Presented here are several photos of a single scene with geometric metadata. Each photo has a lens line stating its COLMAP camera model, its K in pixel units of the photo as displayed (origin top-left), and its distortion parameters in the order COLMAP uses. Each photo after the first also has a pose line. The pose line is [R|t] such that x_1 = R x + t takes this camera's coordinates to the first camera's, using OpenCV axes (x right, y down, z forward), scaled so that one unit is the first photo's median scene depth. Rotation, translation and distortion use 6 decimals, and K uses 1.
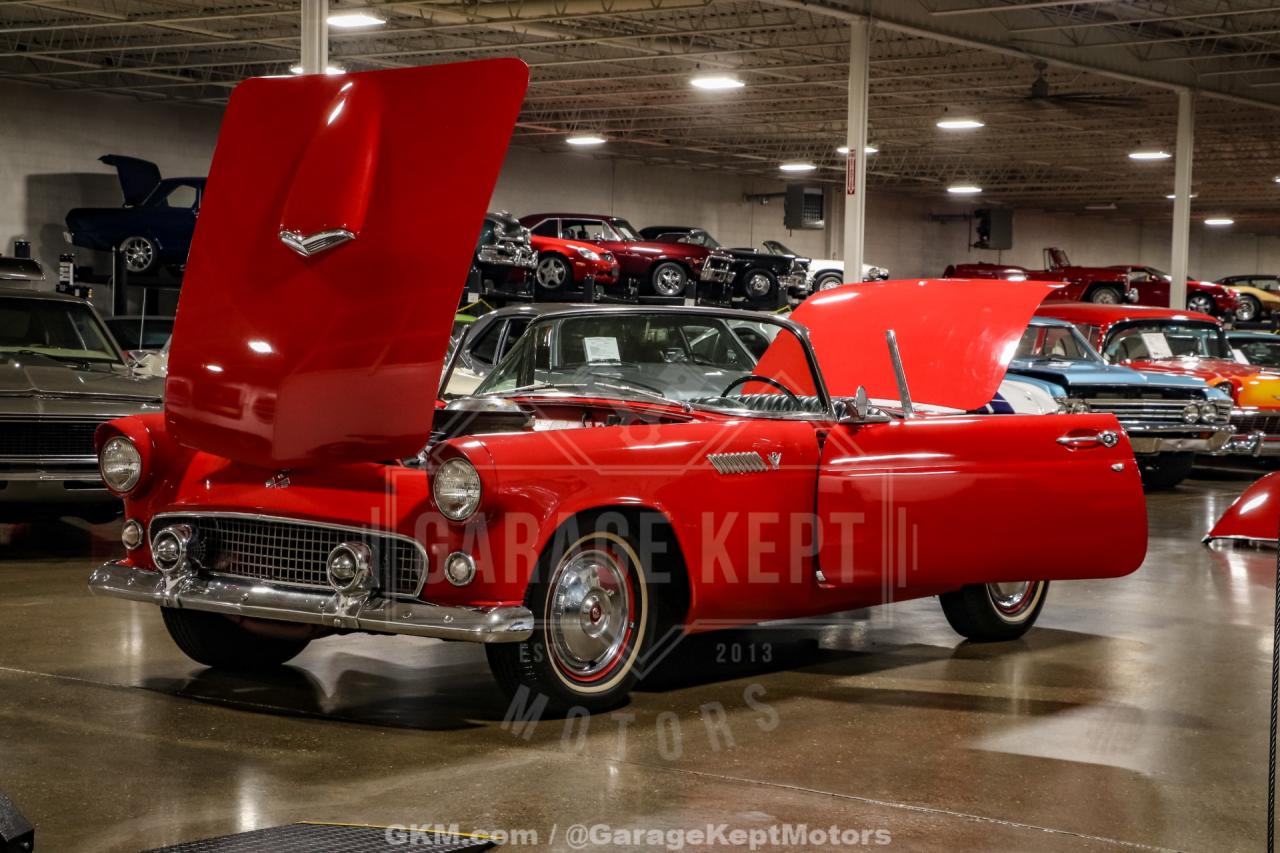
lens RADIAL K [[2480.3, 0, 645.6], [0, 2480.3, 433.7], [0, 0, 1]] dist [0.285137, -0.268785]
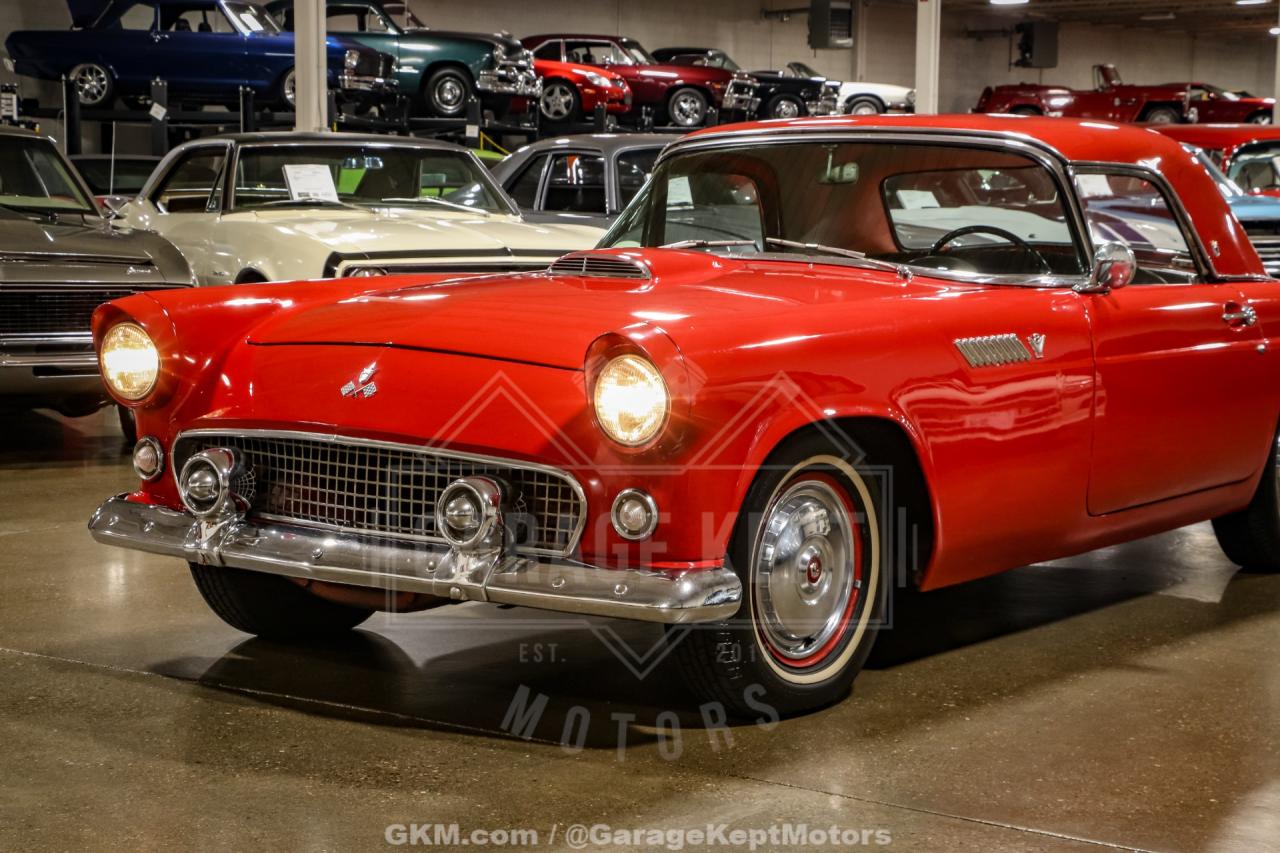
lens RADIAL K [[2584.2, 0, 640.0], [0, 2584.2, 426.5], [0, 0, 1]] dist [0.294379, 0.426136]
pose [[0.999849, -0.015159, 0.008485, -0.018642], [0.014634, 0.998164, 0.058782, -0.002987], [-0.009361, -0.058649, 0.998235, 0.067362]]
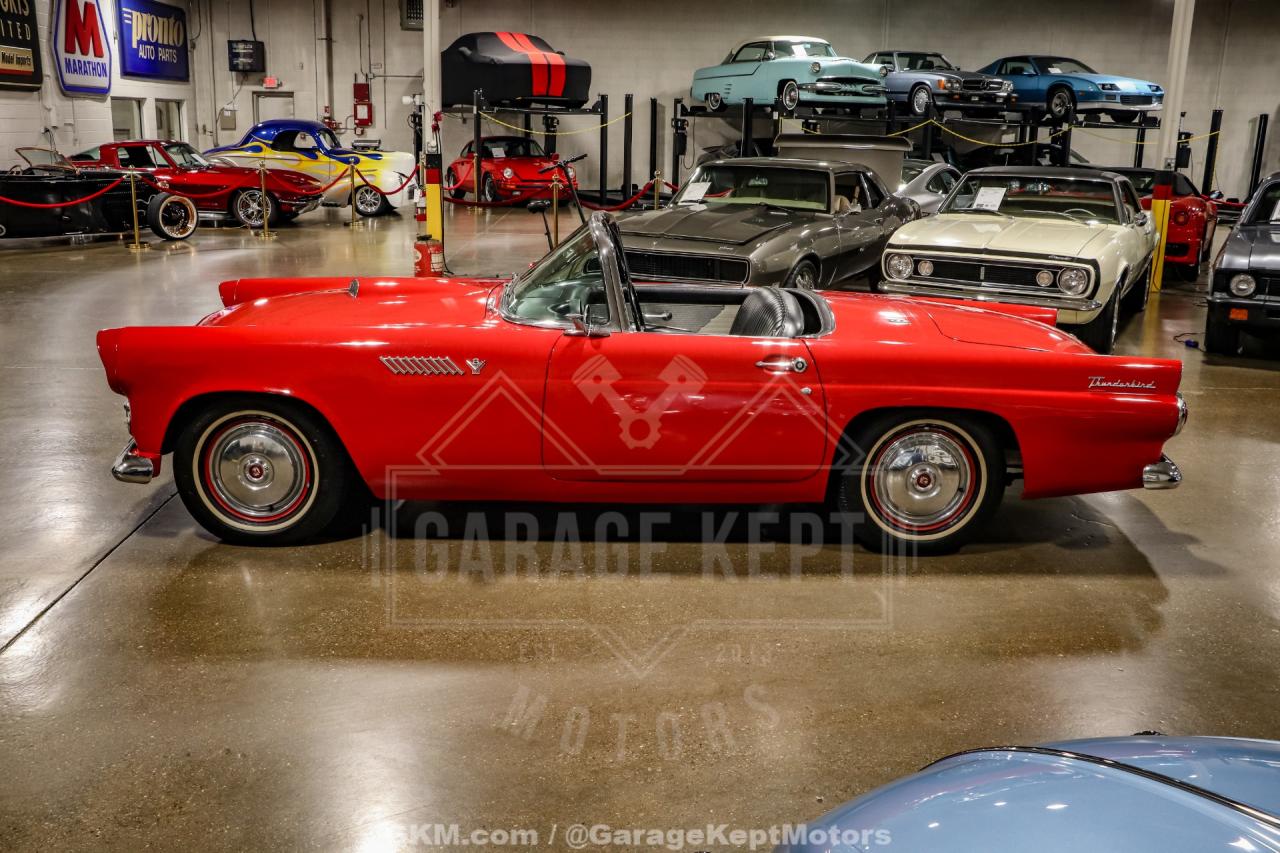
lens RADIAL K [[1285.2, 0, 635.1], [0, 1285.2, 424.0], [0, 0, 1]] dist [-0.140195, 0.295171]
pose [[0.603789, 0.177097, -0.777223, 0.148579], [-0.036108, 0.980084, 0.195271, -0.021106], [0.796326, -0.089839, 0.598159, 0.190509]]
